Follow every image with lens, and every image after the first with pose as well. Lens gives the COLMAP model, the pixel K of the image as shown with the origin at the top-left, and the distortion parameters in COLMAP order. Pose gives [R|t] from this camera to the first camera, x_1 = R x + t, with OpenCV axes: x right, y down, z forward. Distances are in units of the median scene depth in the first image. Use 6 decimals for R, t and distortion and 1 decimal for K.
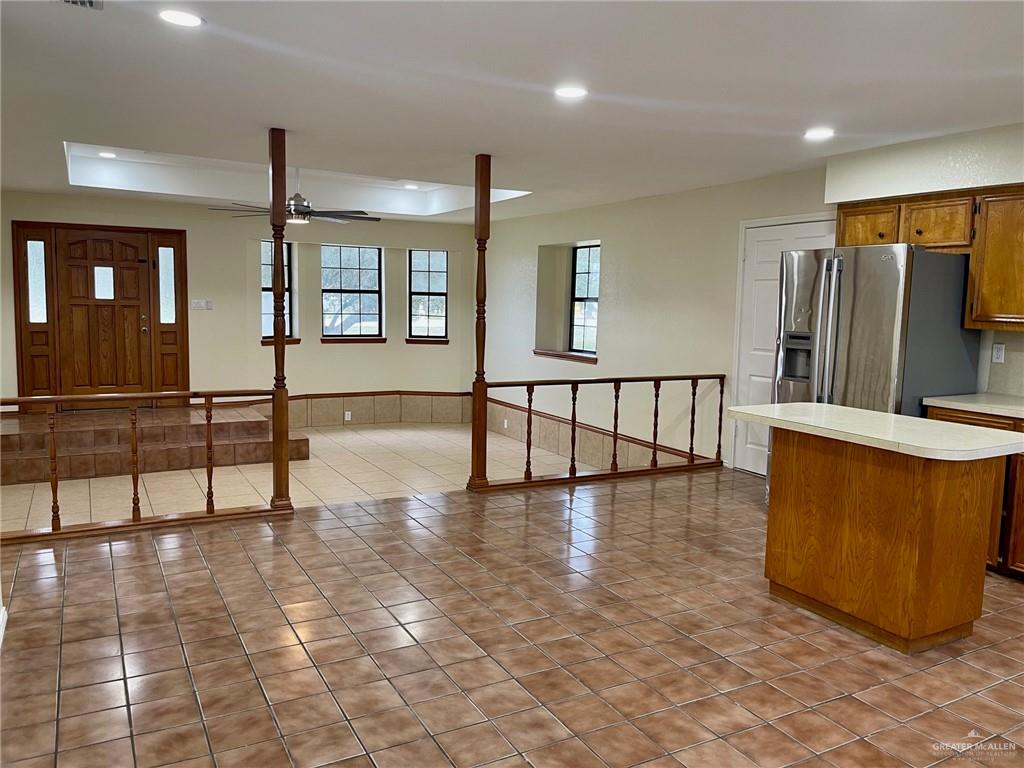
lens RADIAL K [[771.2, 0, 515.9], [0, 771.2, 384.7], [0, 0, 1]] dist [0.072680, -0.091926]
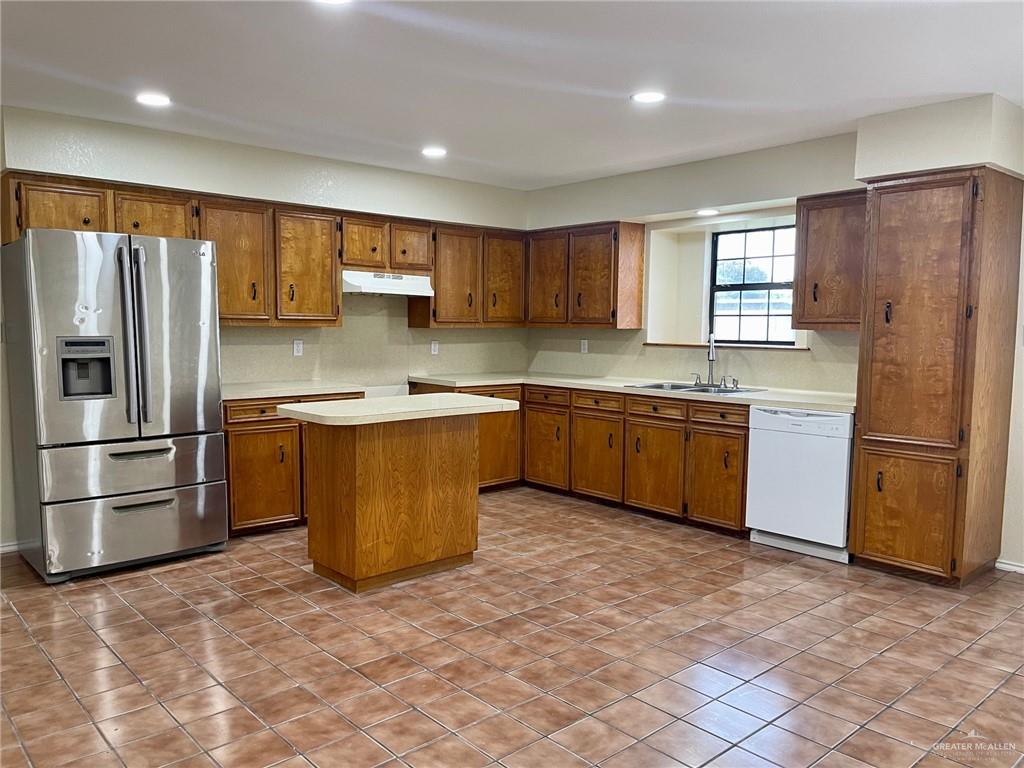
lens RADIAL K [[774.1, 0, 505.4], [0, 774.1, 389.2], [0, 0, 1]] dist [0.074974, -0.094290]
pose [[-0.219578, -0.107349, 0.969671, -0.662689], [0.095895, 0.986740, 0.130953, -0.103621], [-0.970871, 0.121741, -0.206372, 1.002803]]
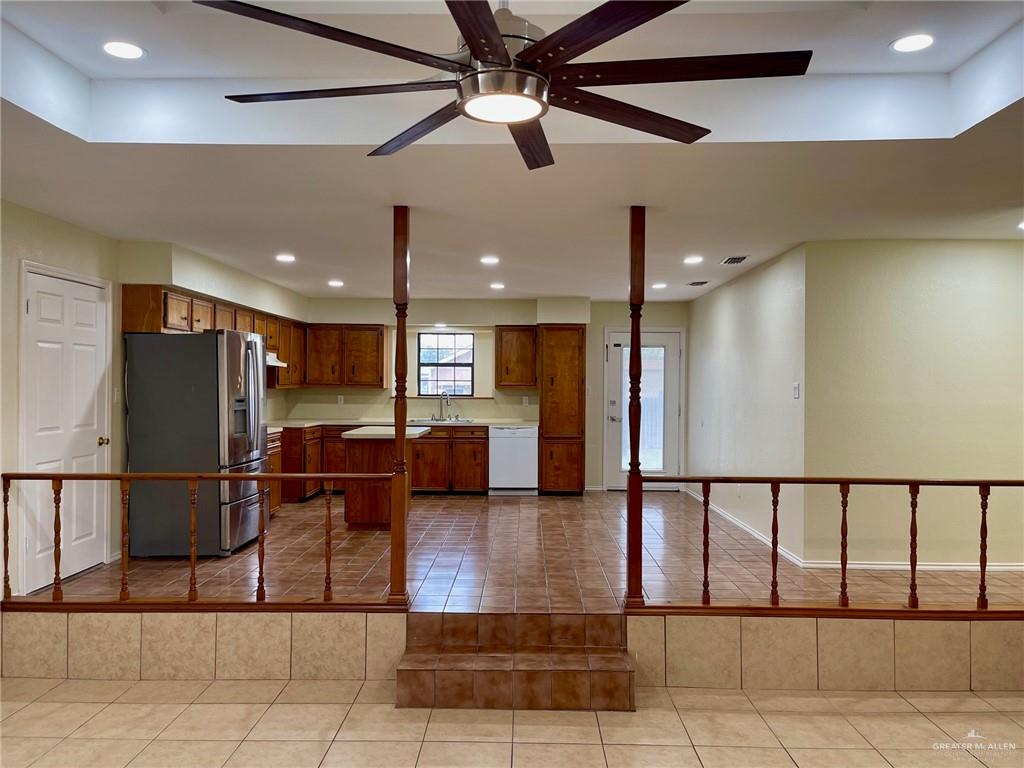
lens RADIAL K [[771.2, 0, 515.9], [0, 771.2, 384.7], [0, 0, 1]] dist [0.072680, -0.091926]
pose [[-0.867459, -0.029994, 0.496603, -0.844230], [0.028044, 0.993646, 0.109001, -0.277917], [-0.496717, 0.108481, -0.861106, 2.449126]]
